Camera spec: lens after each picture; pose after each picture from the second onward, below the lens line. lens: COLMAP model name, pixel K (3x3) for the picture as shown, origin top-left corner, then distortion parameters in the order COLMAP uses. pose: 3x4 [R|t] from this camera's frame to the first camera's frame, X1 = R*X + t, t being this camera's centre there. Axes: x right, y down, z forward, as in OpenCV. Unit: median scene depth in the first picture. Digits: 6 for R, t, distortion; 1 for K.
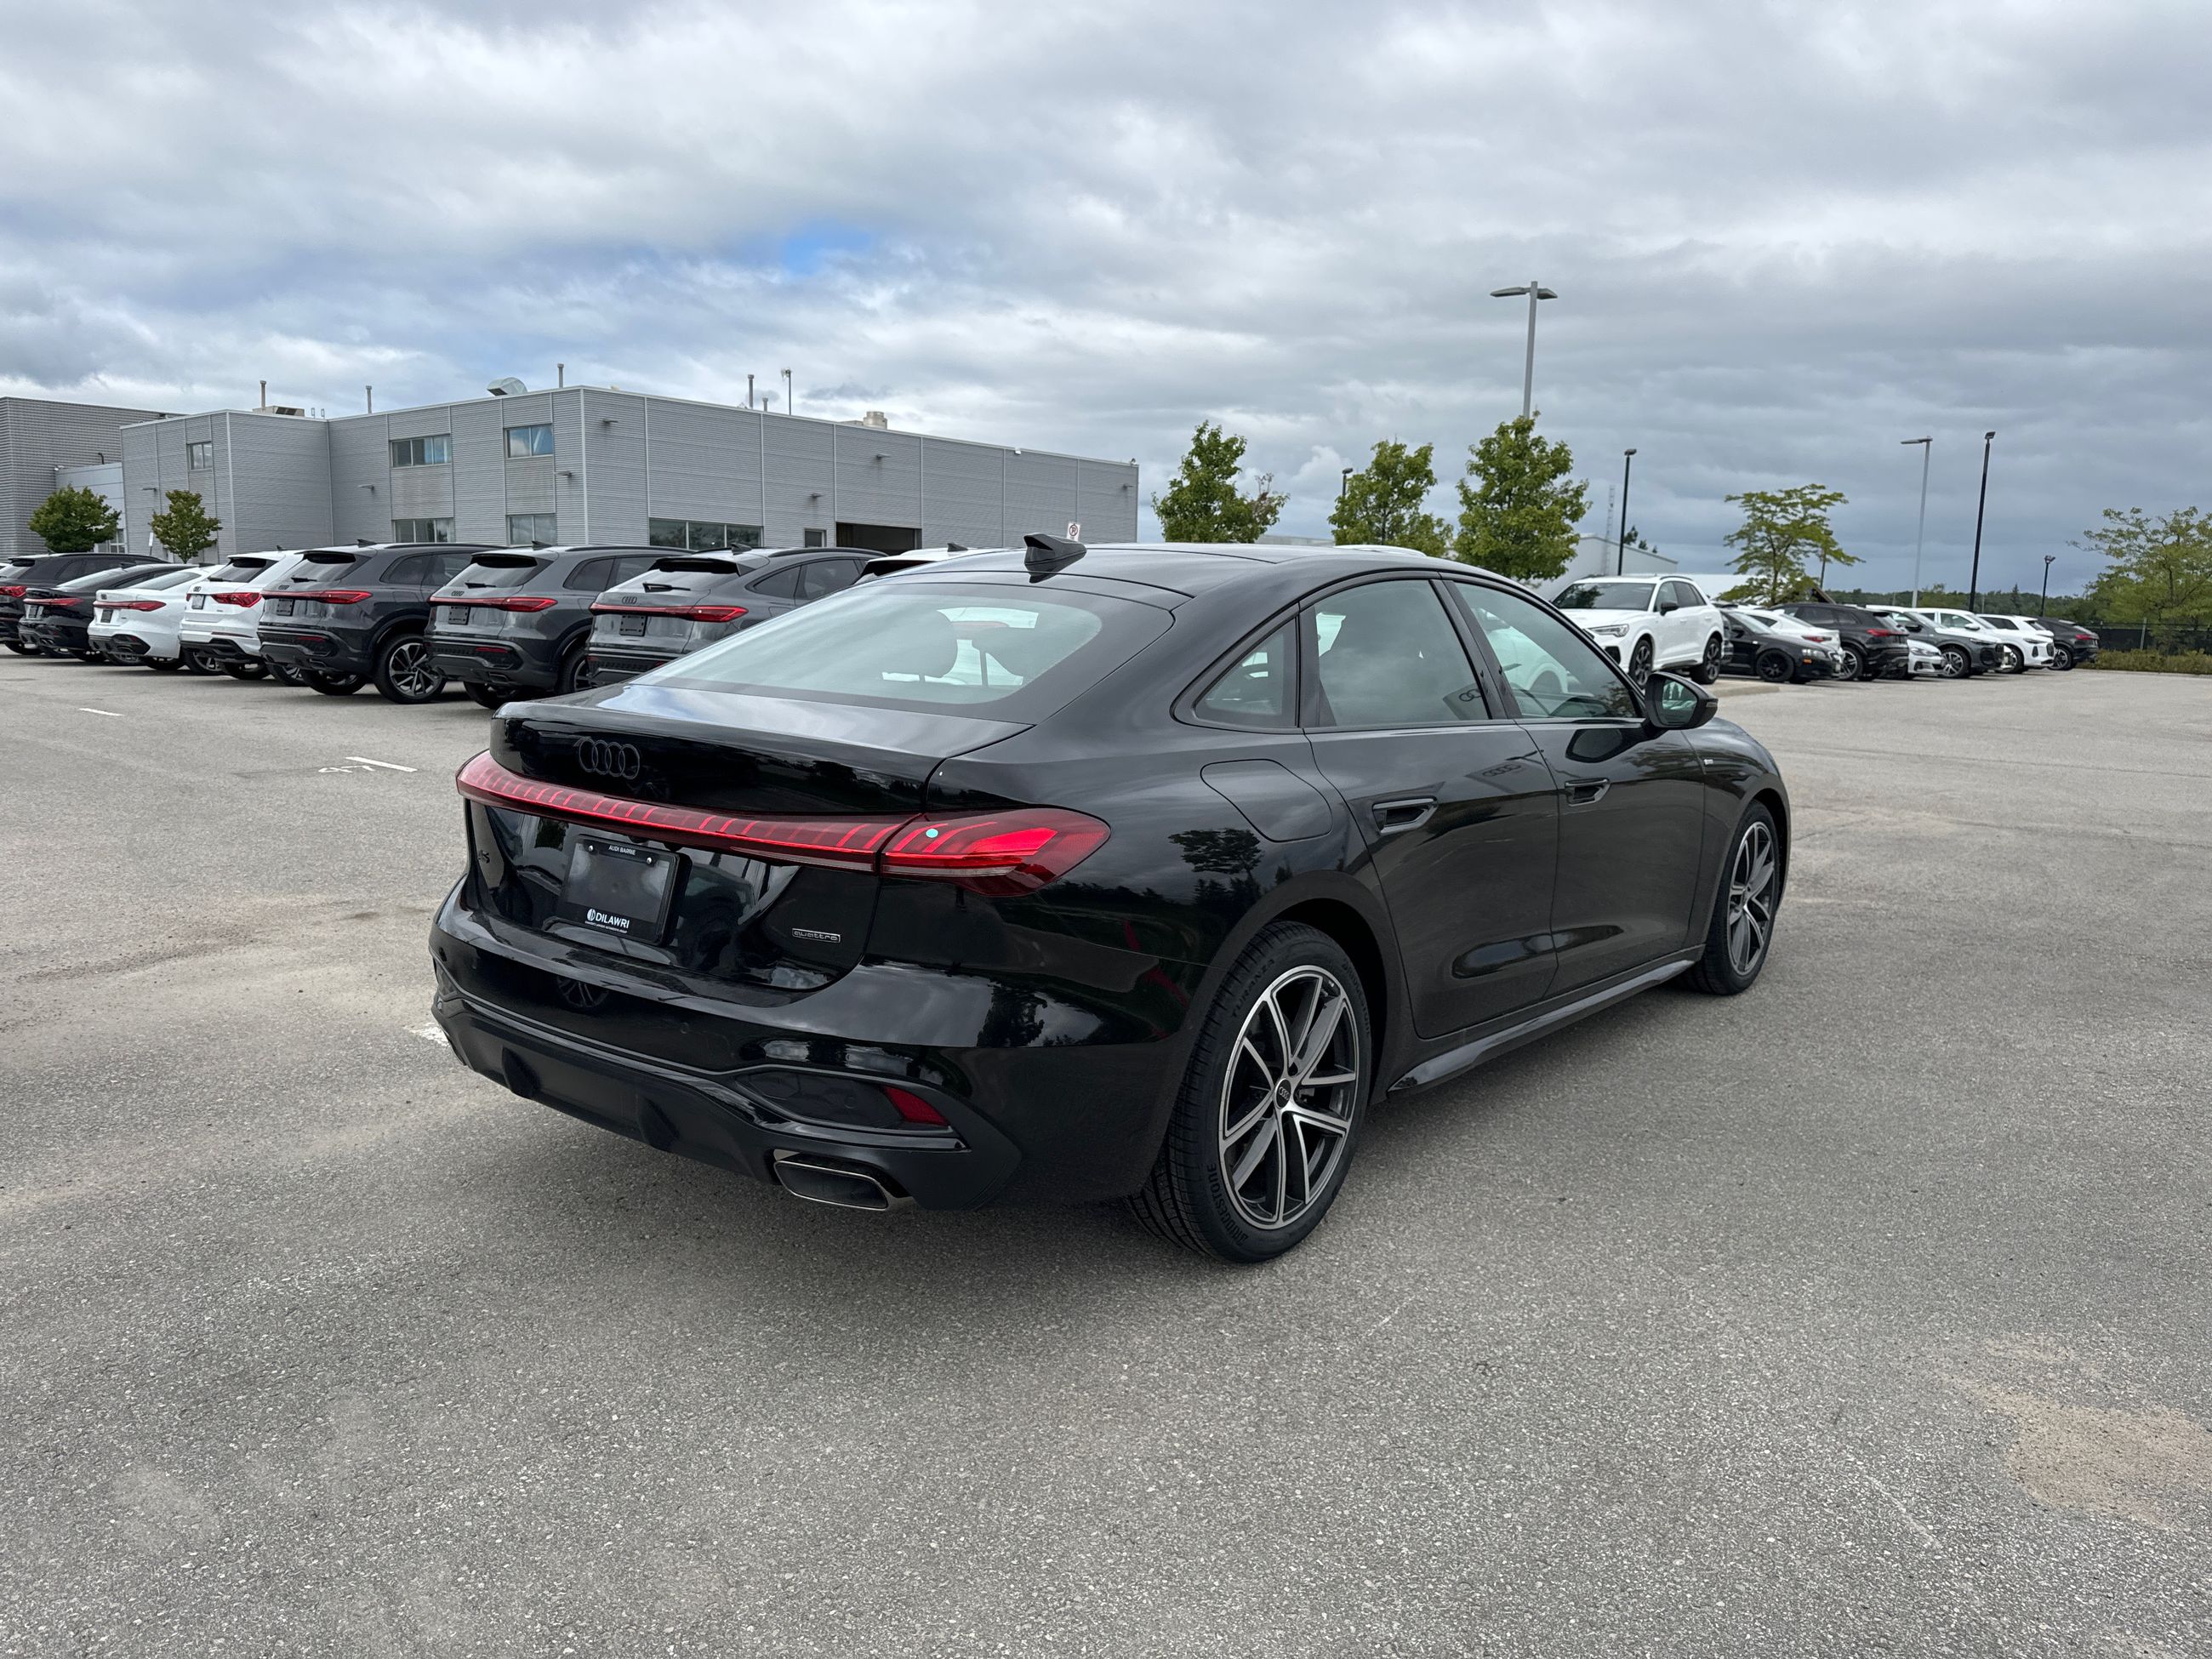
lens RADIAL K [[1552.1, 0, 1098.6], [0, 1552.1, 841.7], [0, 0, 1]] dist [0.039856, -0.048329]
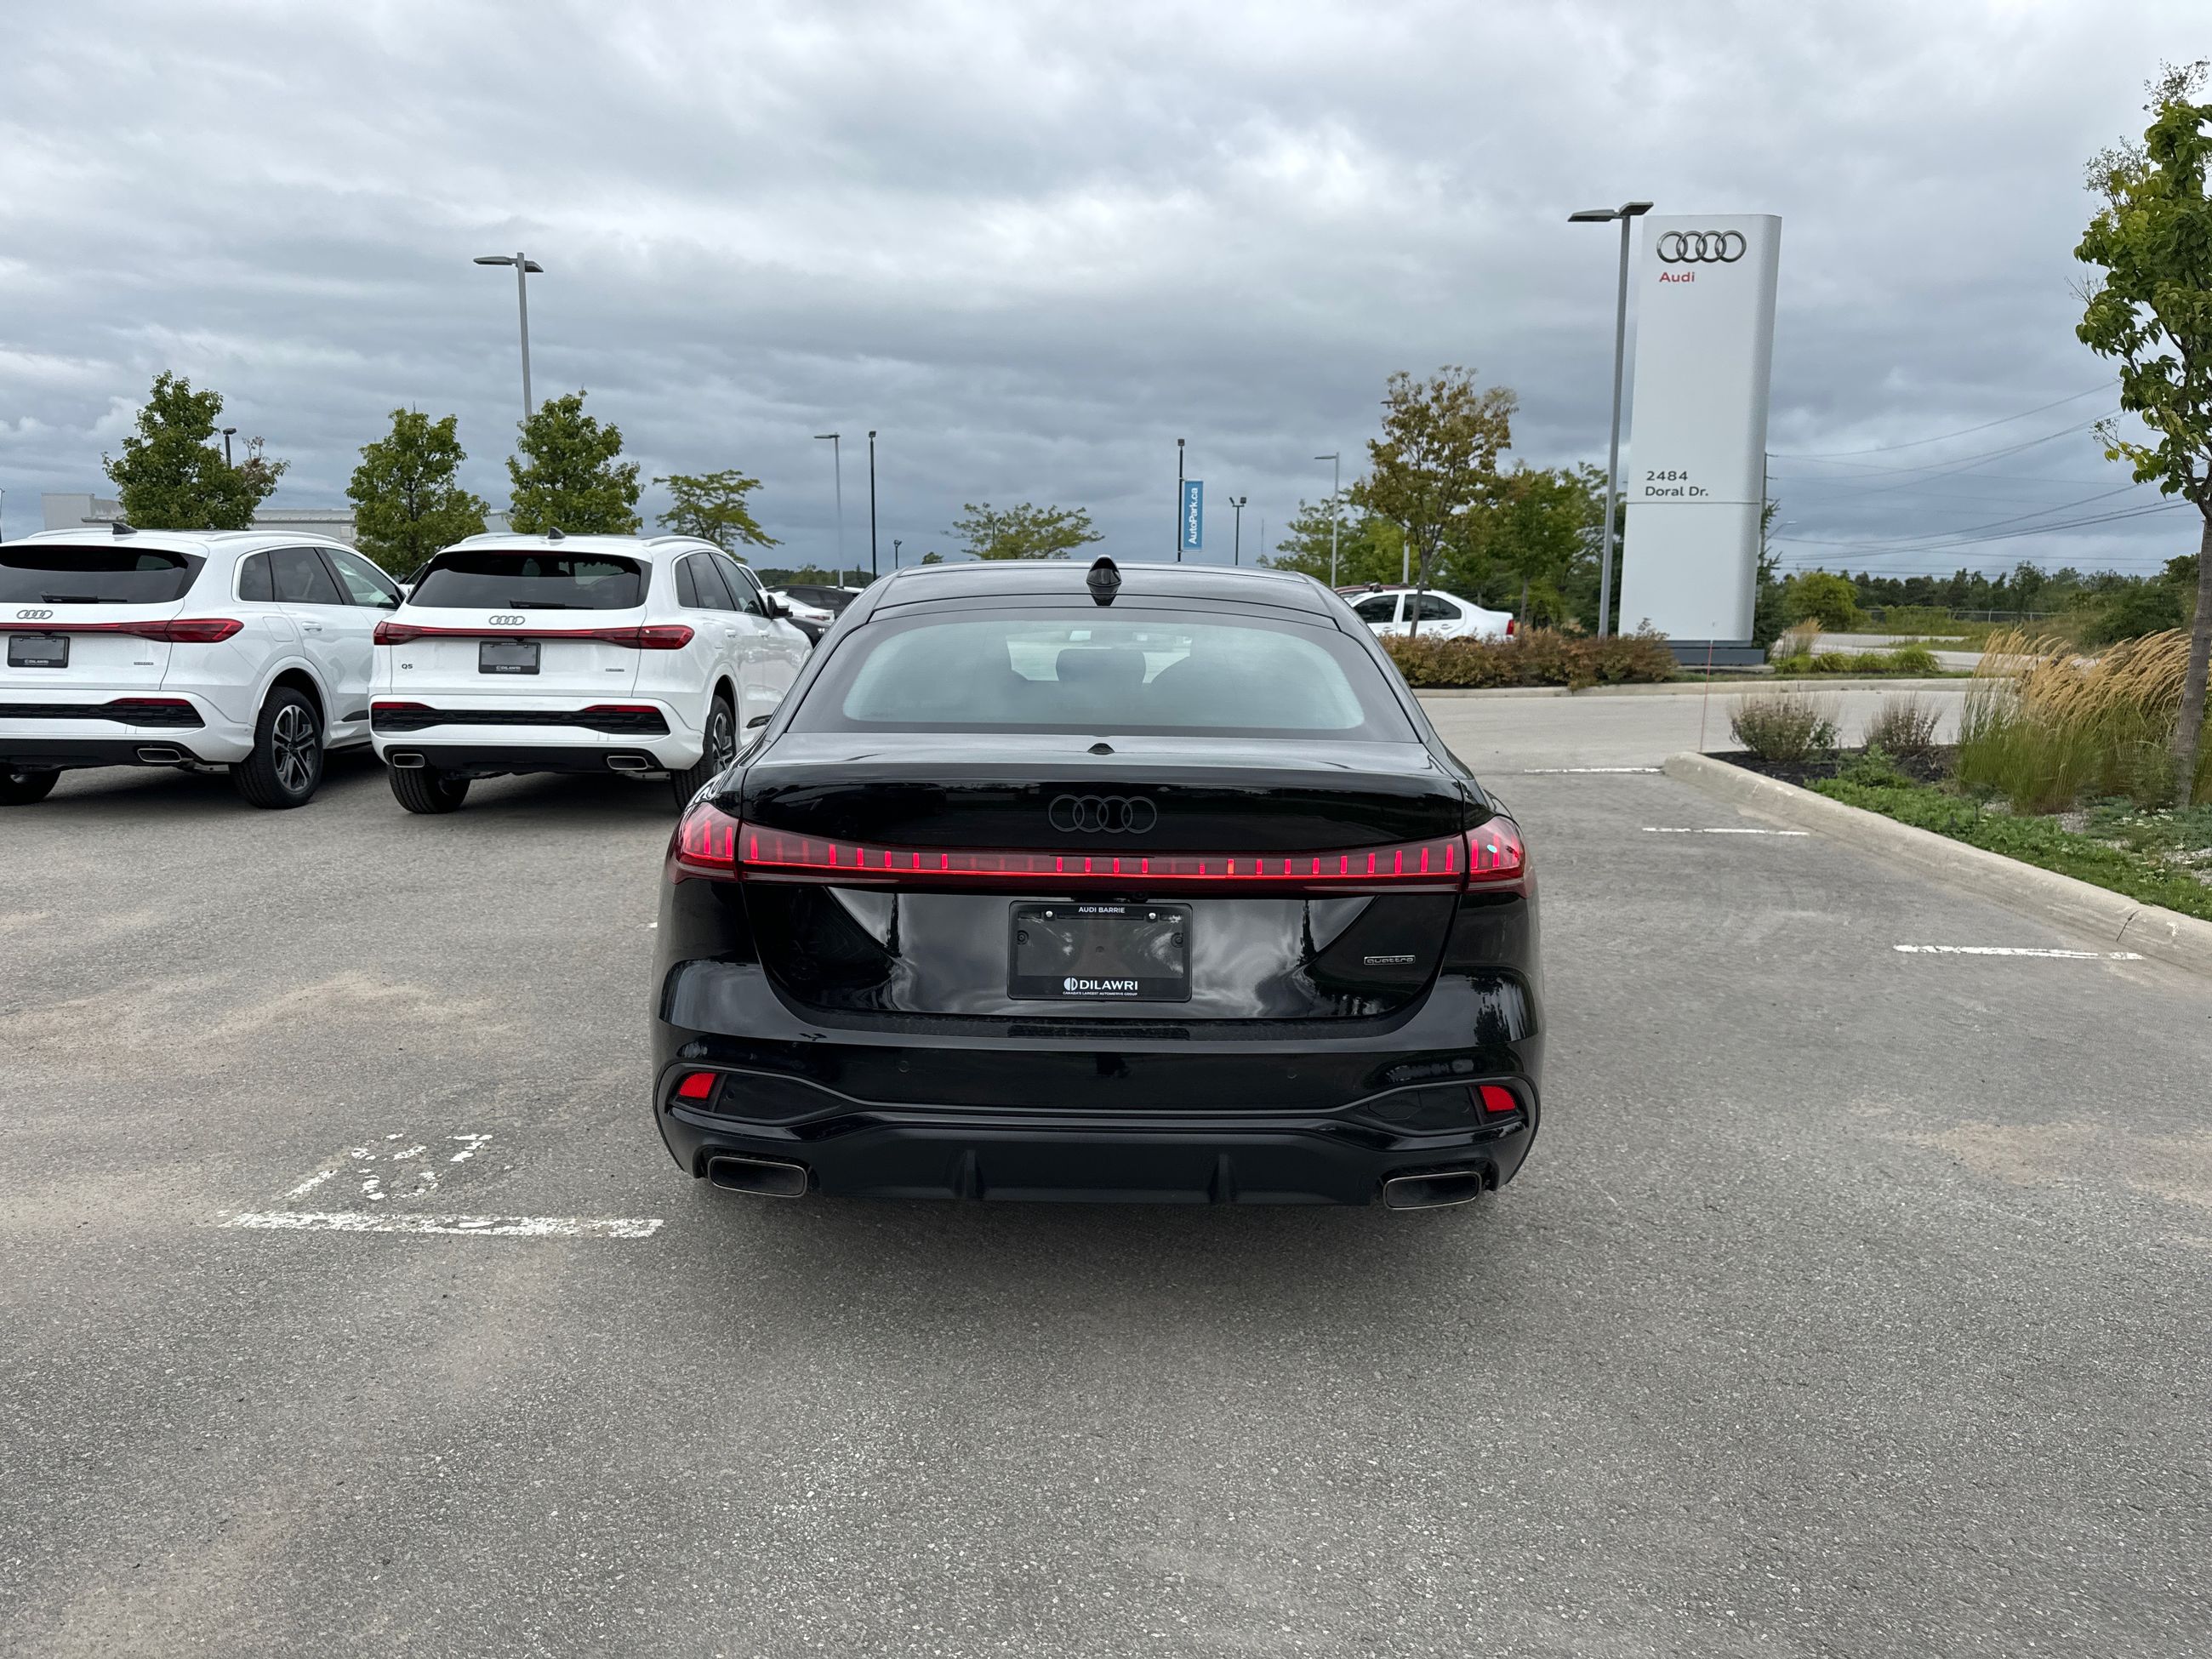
lens RADIAL K [[1552.1, 0, 1092.0], [0, 1552.1, 851.0], [0, 0, 1]] dist [0.039856, -0.048329]
pose [[0.779087, -0.115034, 0.616272, -0.122007], [0.102688, 0.993160, 0.055568, -0.011336], [-0.618449, 0.019991, 0.785571, 0.037863]]
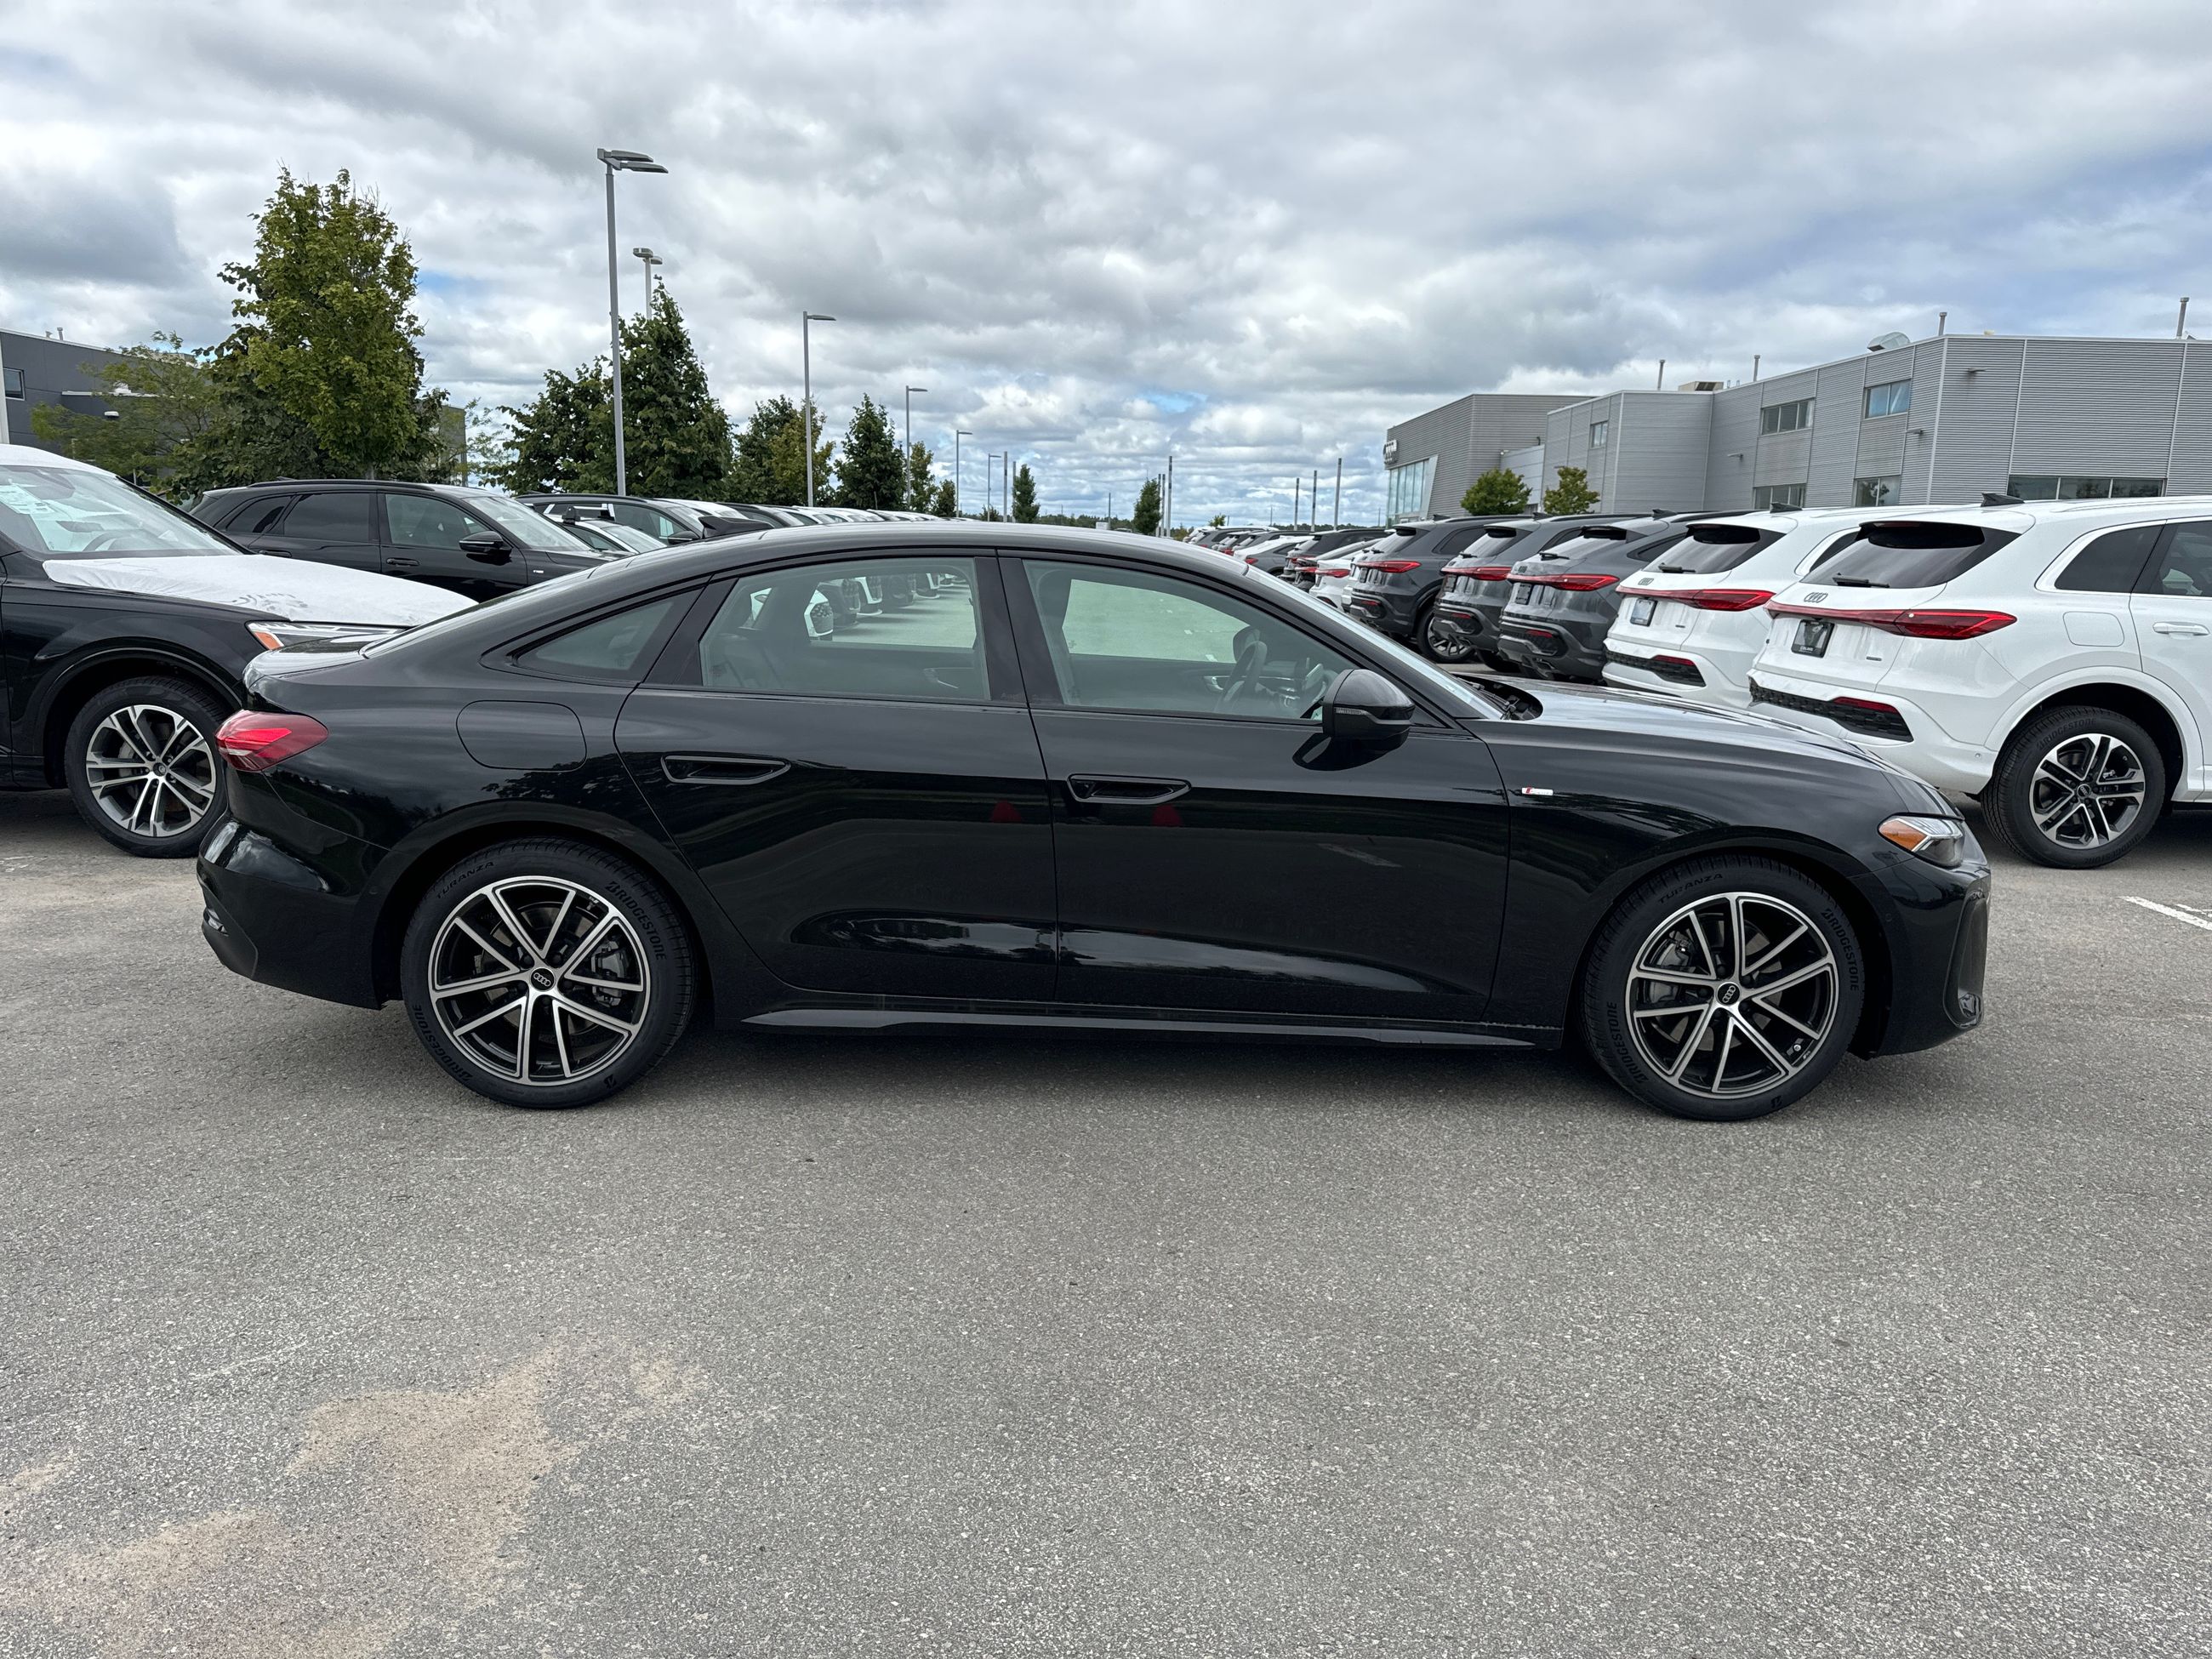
lens RADIAL K [[1552.1, 0, 1094.1], [0, 1552.1, 877.1], [0, 0, 1]] dist [0.039856, -0.048329]
pose [[0.645927, 0.154539, -0.747594, 0.194823], [-0.122872, 0.987574, 0.097984, -0.013483], [0.753446, 0.028568, 0.656889, 0.078175]]
